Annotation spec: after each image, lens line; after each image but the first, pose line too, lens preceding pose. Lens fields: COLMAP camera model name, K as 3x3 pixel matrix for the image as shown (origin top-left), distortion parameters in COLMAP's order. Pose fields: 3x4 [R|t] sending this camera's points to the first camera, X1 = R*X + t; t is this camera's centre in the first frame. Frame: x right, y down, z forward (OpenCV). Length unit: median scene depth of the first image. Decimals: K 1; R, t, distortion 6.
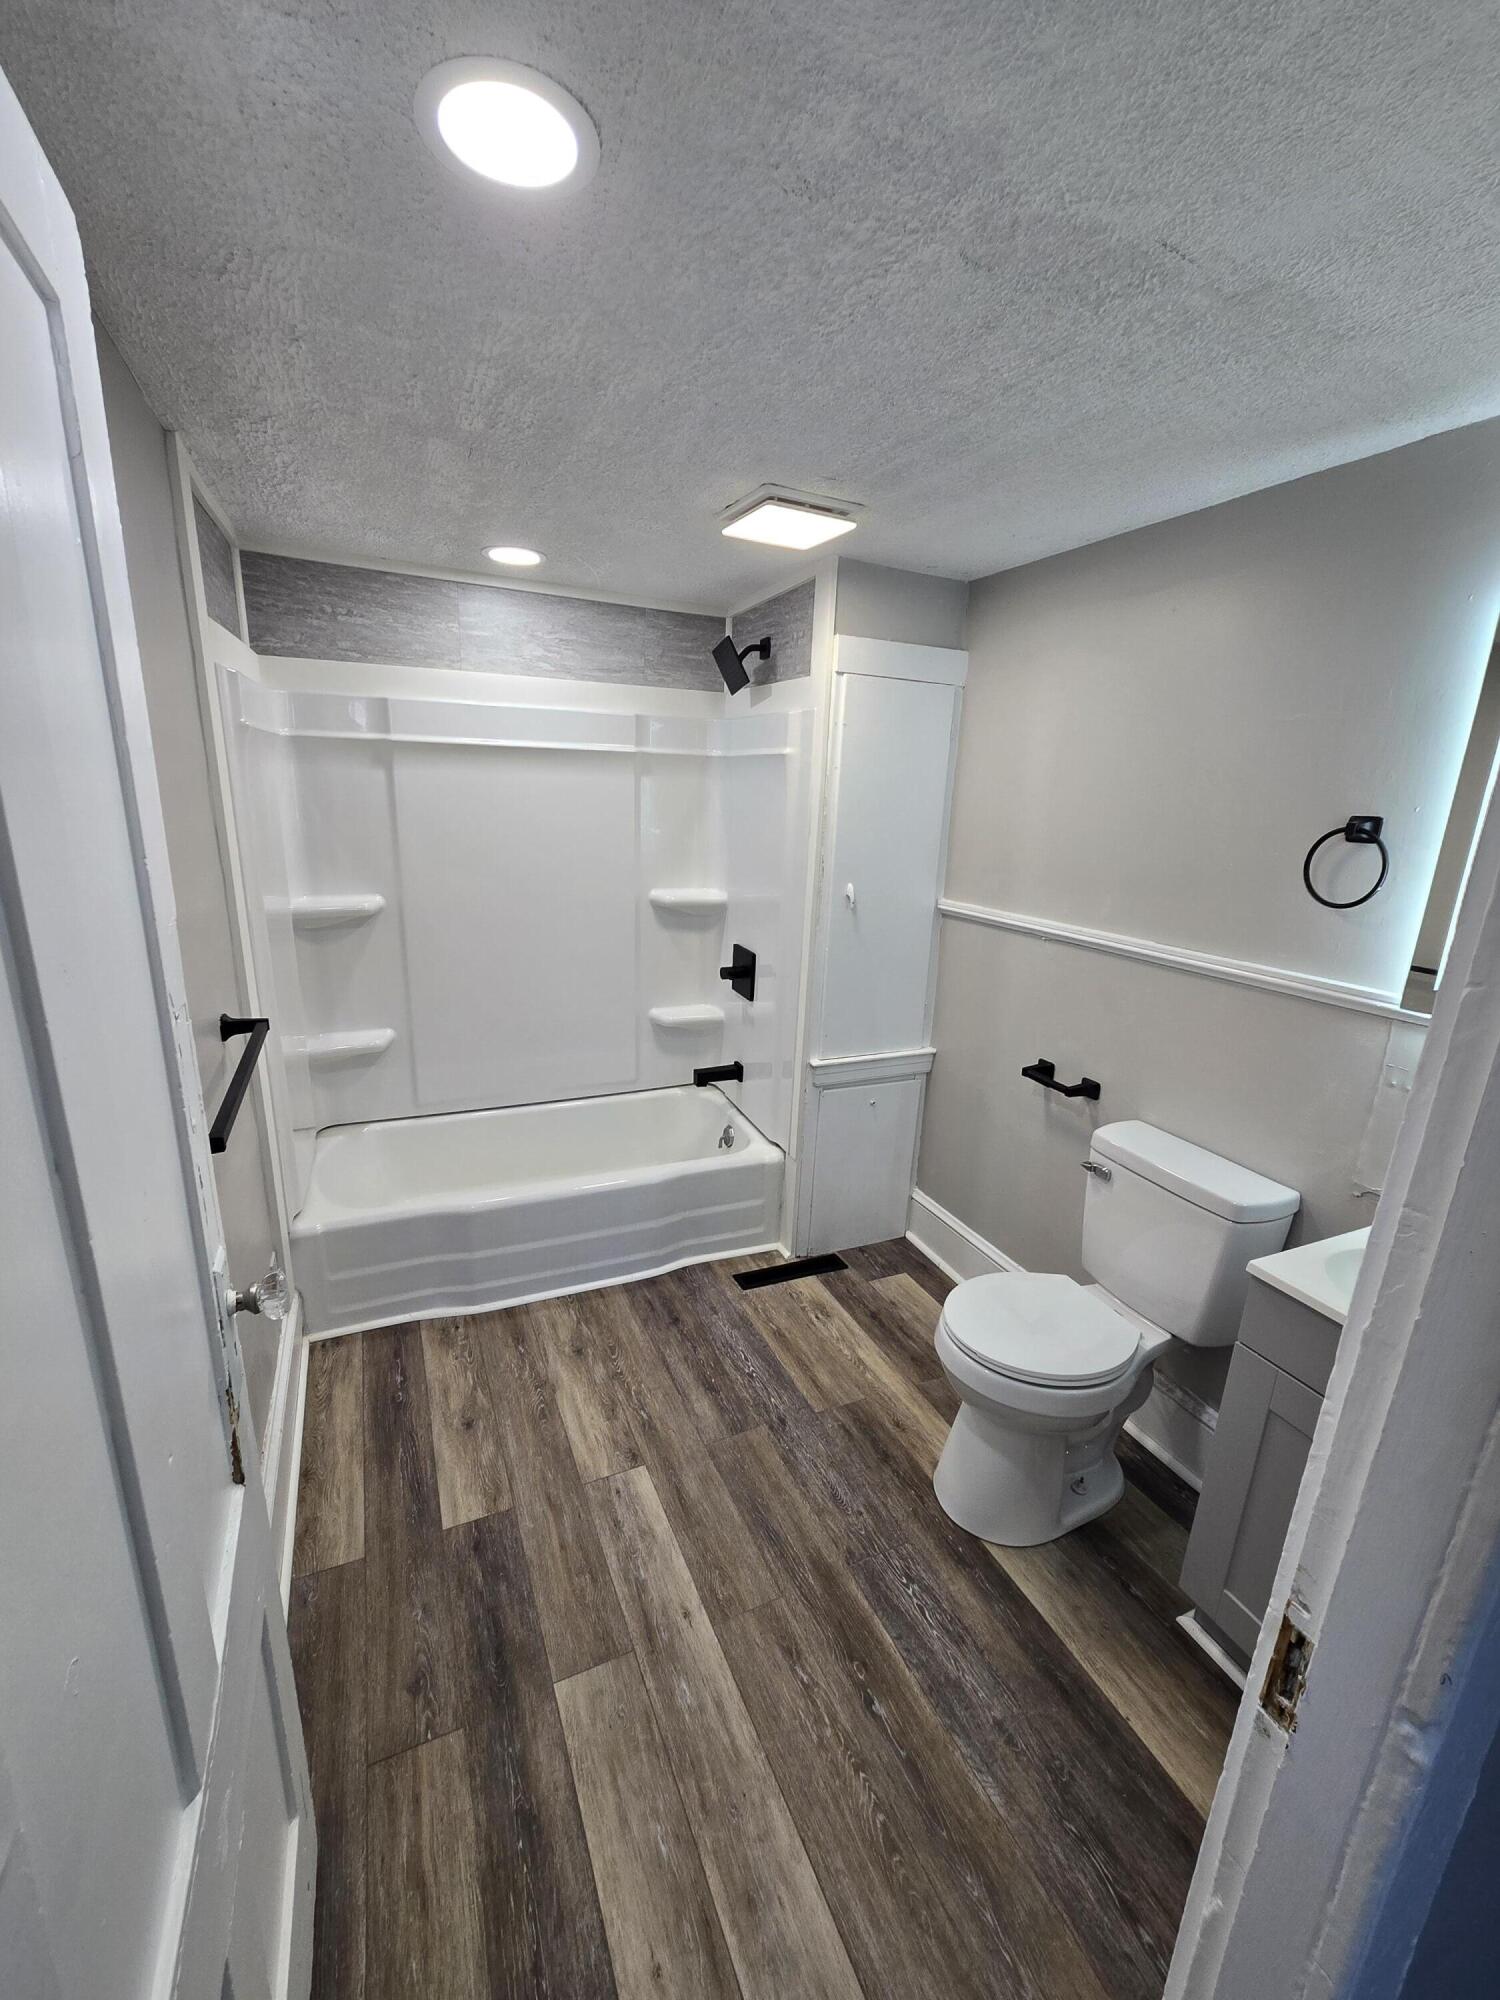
lens RADIAL K [[813.3, 0, 740.0], [0, 813.3, 1011.6], [0, 0, 1]] dist [-0.003188, -0.000956]
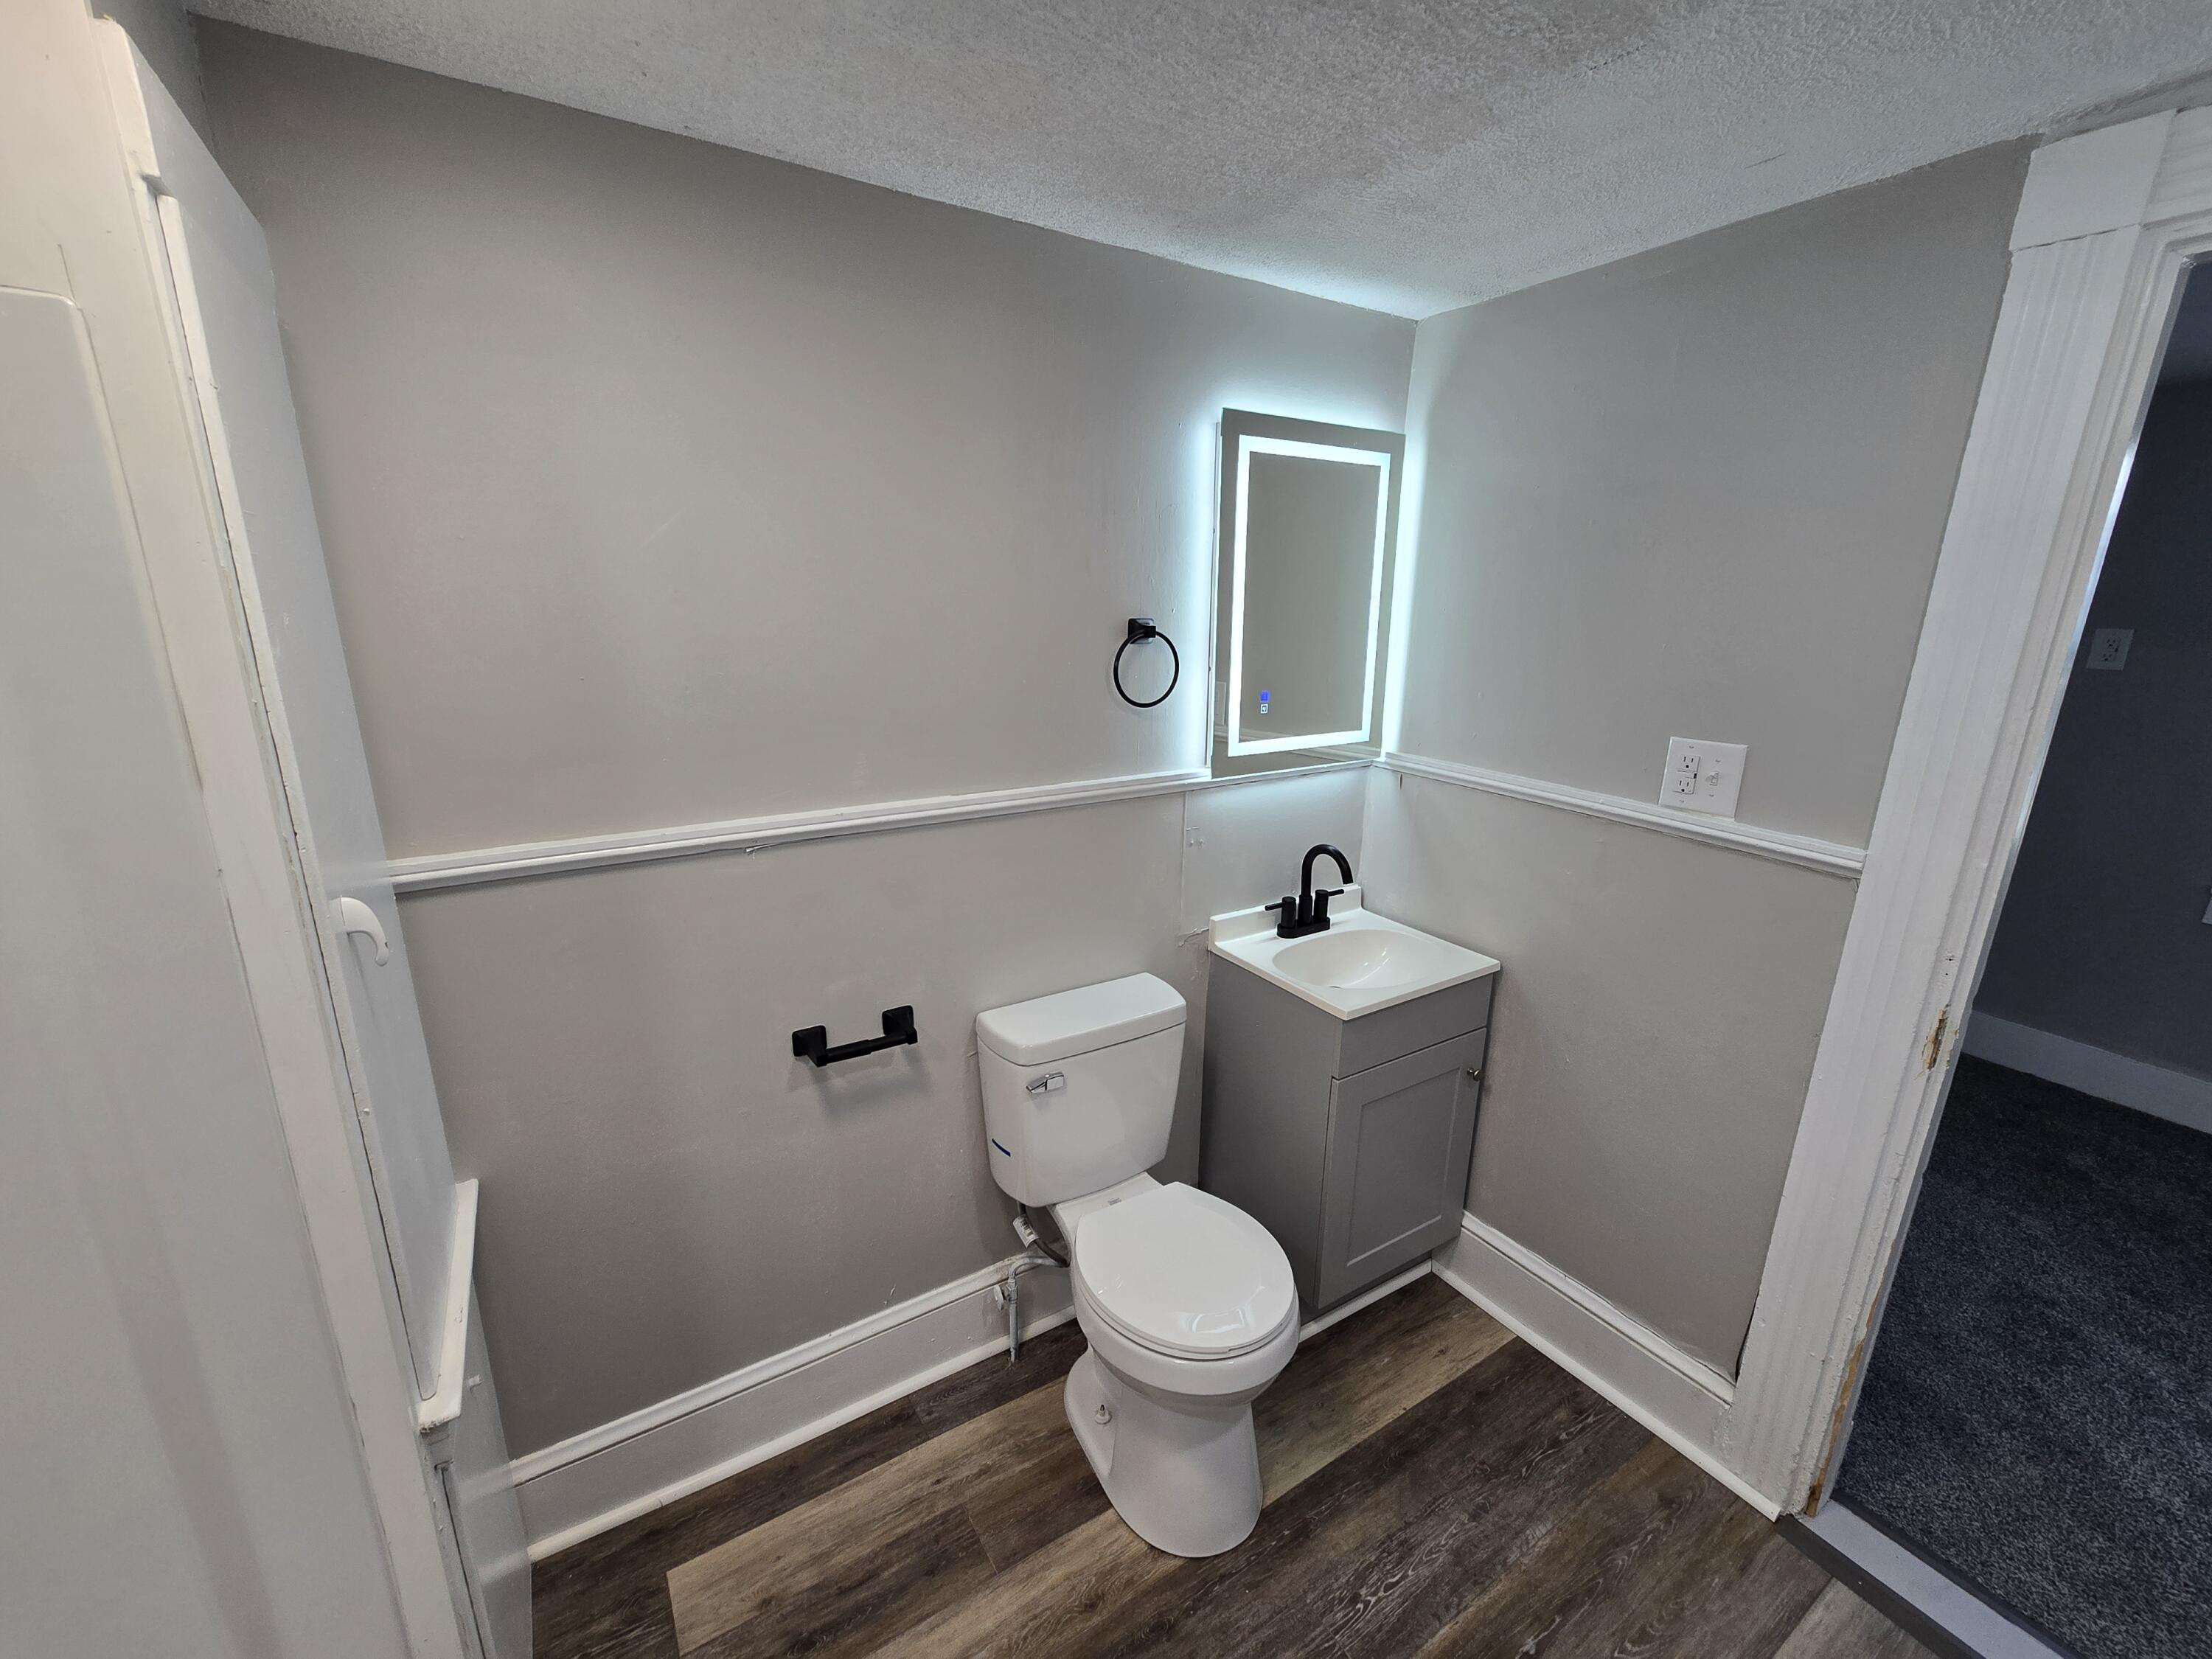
lens RADIAL K [[911.9, 0, 1109.3], [0, 911.9, 838.4], [0, 0, 1]] dist [-0.003016, -0.000125]
pose [[-0.152145, -0.294919, 0.943332, -0.255076], [0.240567, 0.914689, 0.324764, -0.227003], [-0.958634, 0.276346, -0.068217, 0.730322]]
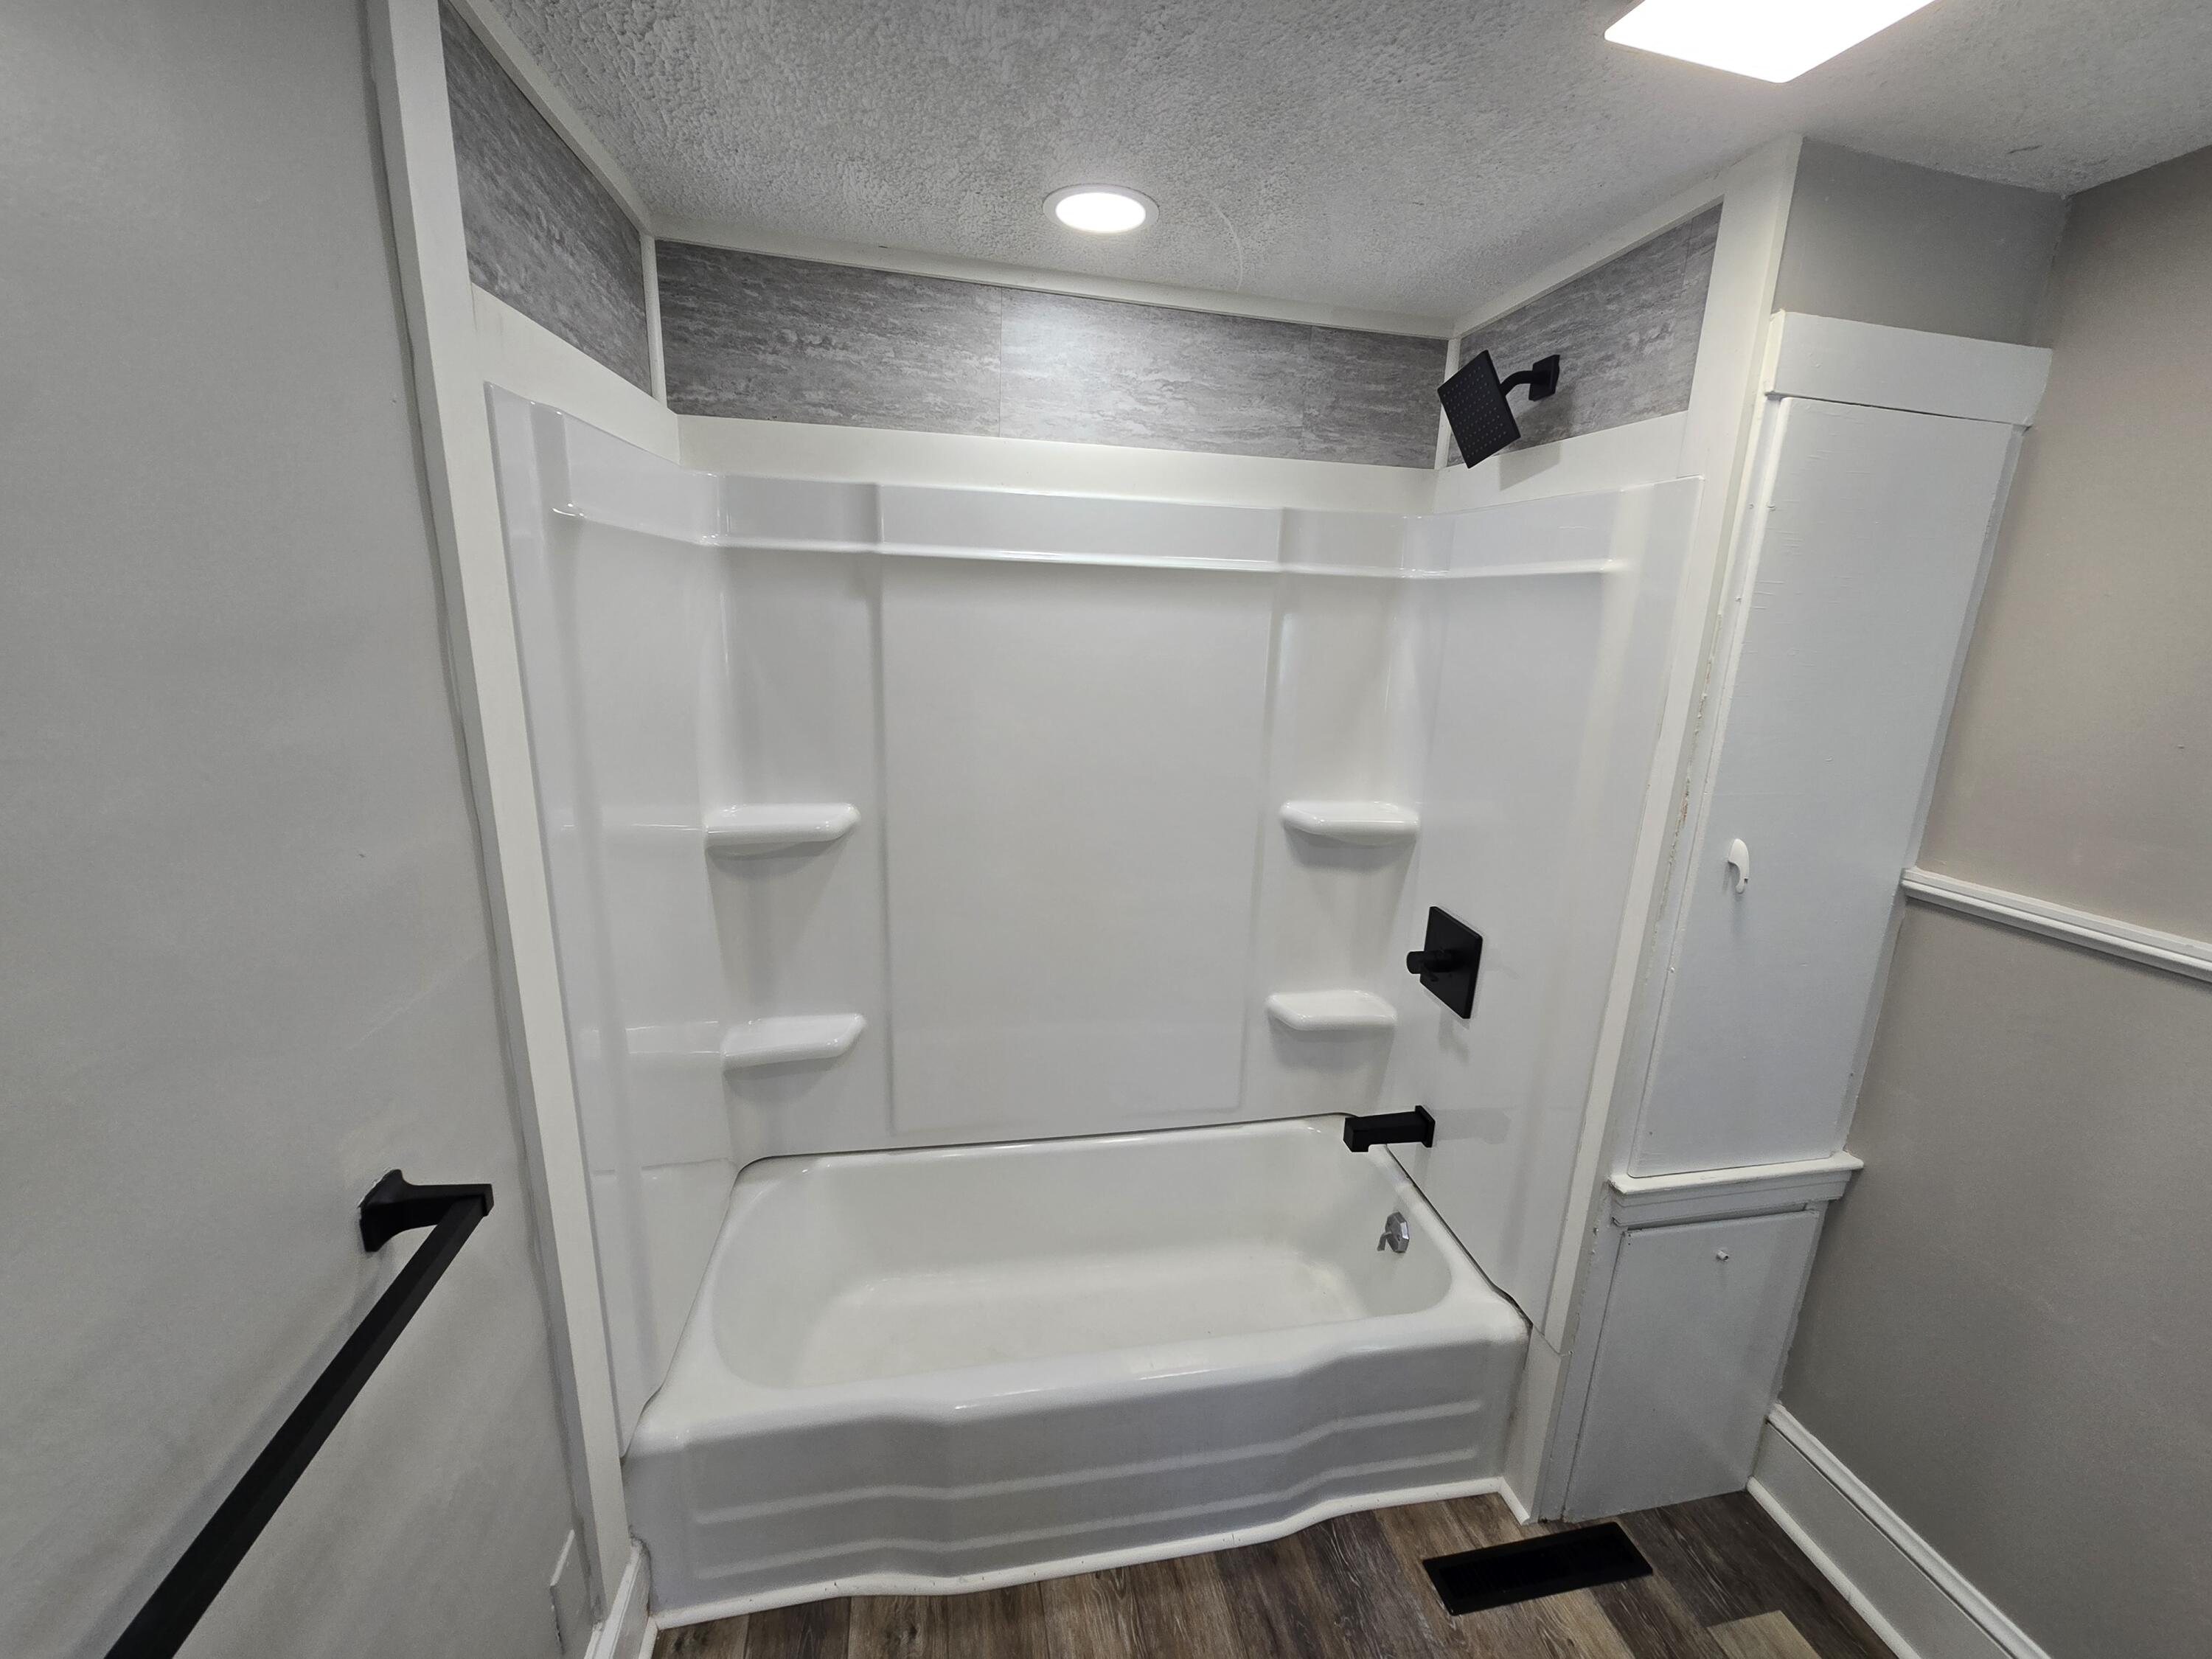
lens RADIAL K [[899.5, 0, 1119.6], [0, 899.5, 839.2], [0, 0, 1]] dist [-0.003188, -0.000956]
pose [[0.978801, 0.052998, -0.197838, -0.120183], [-0.058680, 0.998013, -0.022967, -0.125094], [0.196228, 0.034090, 0.979966, 0.412574]]
